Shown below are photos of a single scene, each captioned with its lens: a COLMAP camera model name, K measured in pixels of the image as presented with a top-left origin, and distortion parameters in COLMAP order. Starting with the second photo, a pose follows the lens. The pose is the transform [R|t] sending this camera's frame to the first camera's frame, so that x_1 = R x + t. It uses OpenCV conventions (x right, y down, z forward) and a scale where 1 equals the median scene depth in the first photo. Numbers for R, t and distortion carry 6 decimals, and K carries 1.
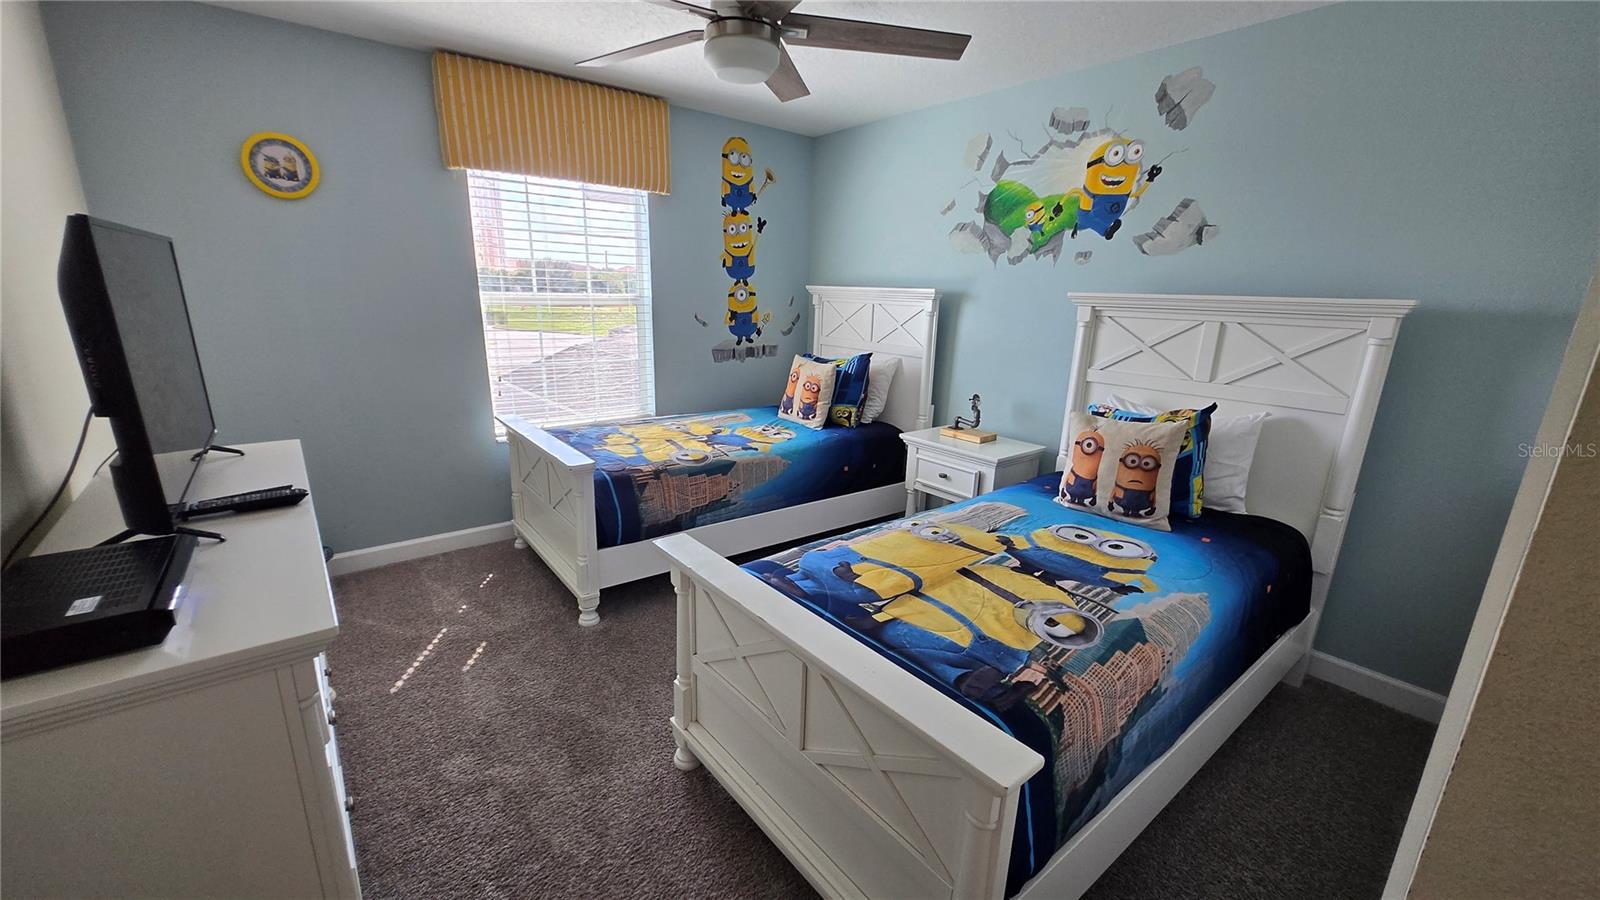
lens RADIAL K [[629.0, 0, 808.1], [0, 629.0, 461.1], [0, 0, 1]] dist [0.002622, -0.001655]
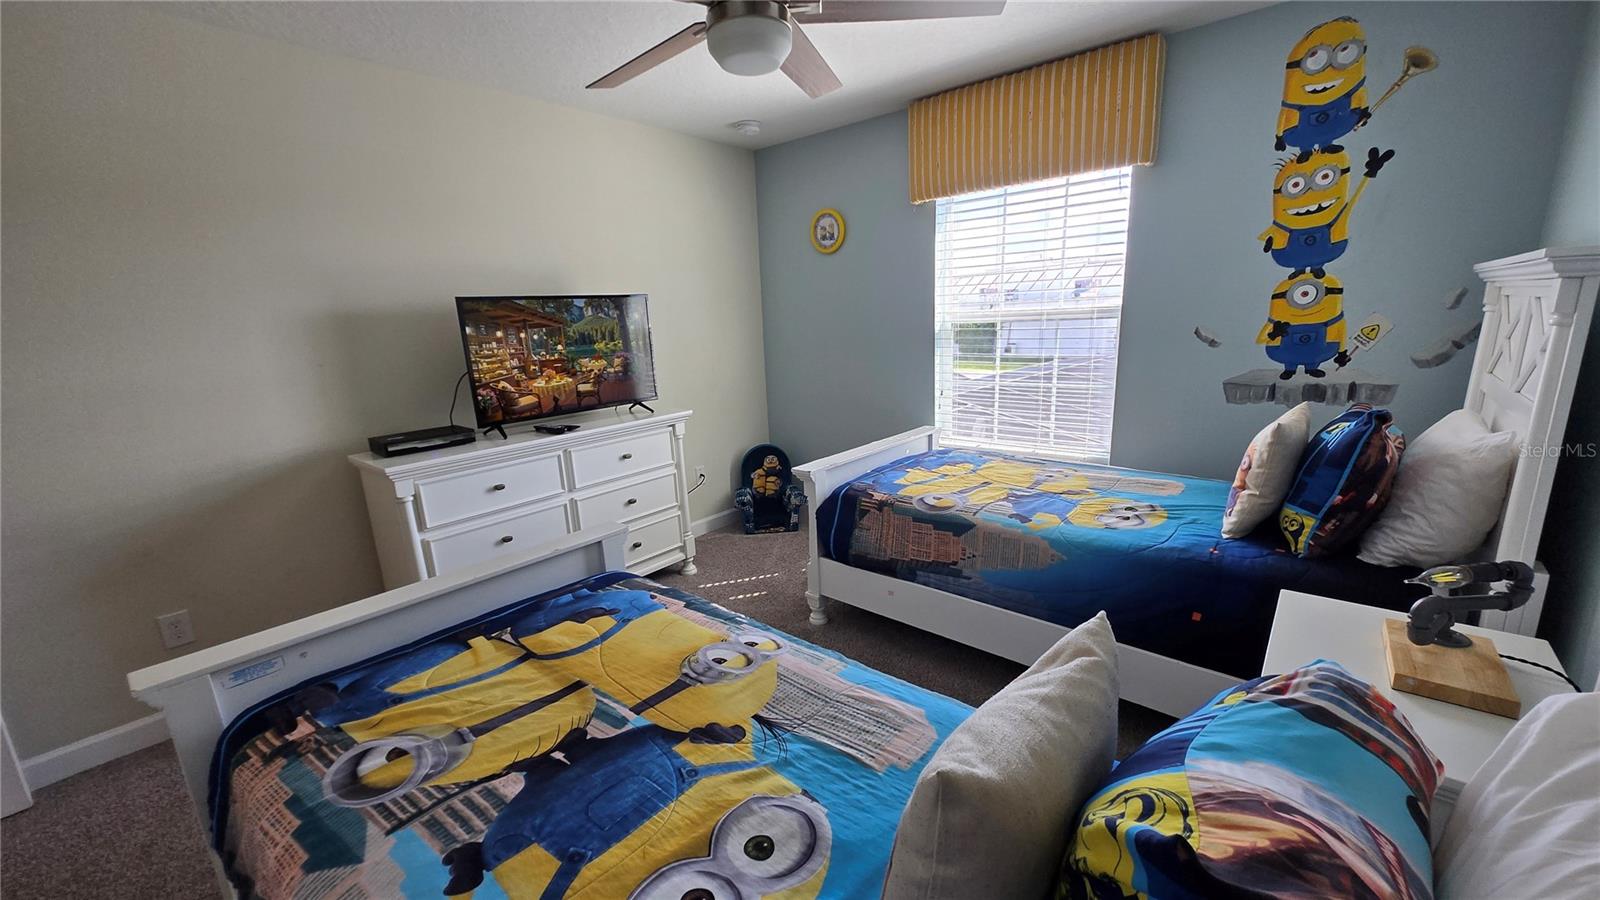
lens RADIAL K [[629.0, 0, 794.4], [0, 629.0, 464.0], [0, 0, 1]] dist [0.002622, -0.001655]
pose [[0.177728, 0.194479, -0.964671, 0.487452], [-0.214629, 0.964339, 0.154869, -0.121890], [0.960389, 0.179522, 0.213131, 0.541722]]
